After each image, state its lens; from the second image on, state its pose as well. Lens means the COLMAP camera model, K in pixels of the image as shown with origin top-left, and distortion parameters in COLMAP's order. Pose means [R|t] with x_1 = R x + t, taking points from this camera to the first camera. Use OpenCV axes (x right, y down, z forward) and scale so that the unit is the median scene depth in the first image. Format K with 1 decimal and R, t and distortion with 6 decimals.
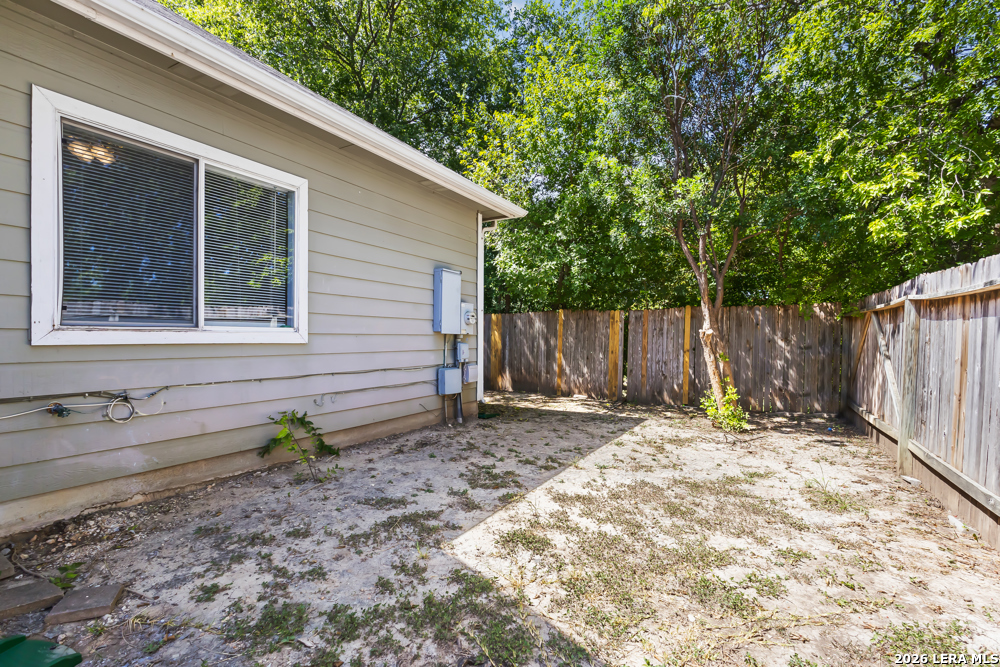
lens RADIAL K [[462.2, 0, 500.6], [0, 462.2, 336.9], [0, 0, 1]] dist [0.001725, 0.000547]
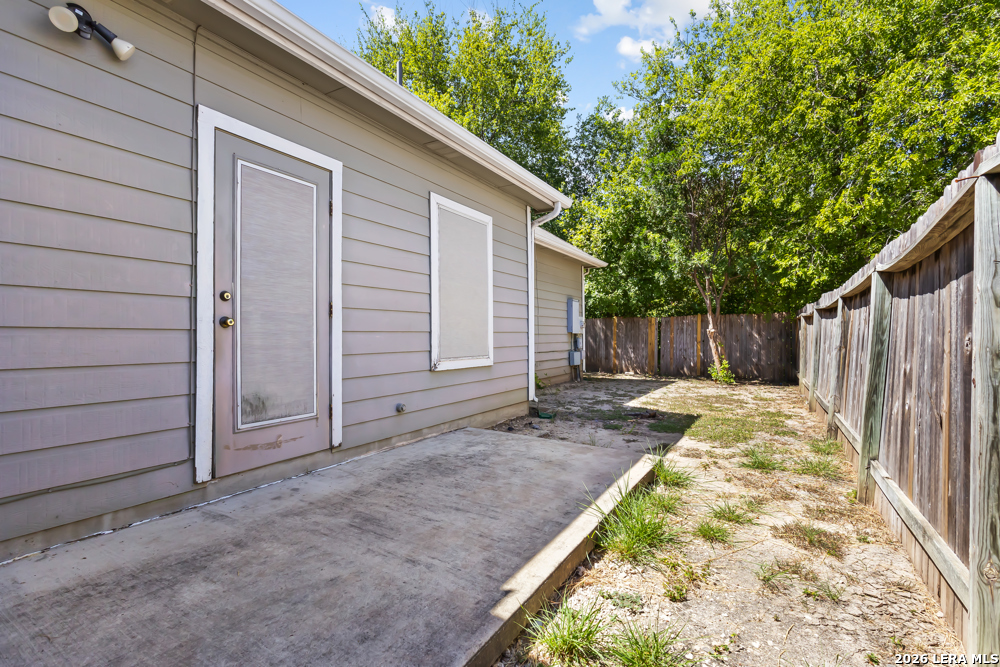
lens RADIAL K [[462.2, 0, 498.6], [0, 462.2, 338.1], [0, 0, 1]] dist [0.001725, 0.000547]
pose [[0.999795, -0.015199, -0.013394, -0.308017], [0.015251, 0.999876, 0.003799, 0.000392], [0.013334, -0.004003, 0.999903, -0.699660]]
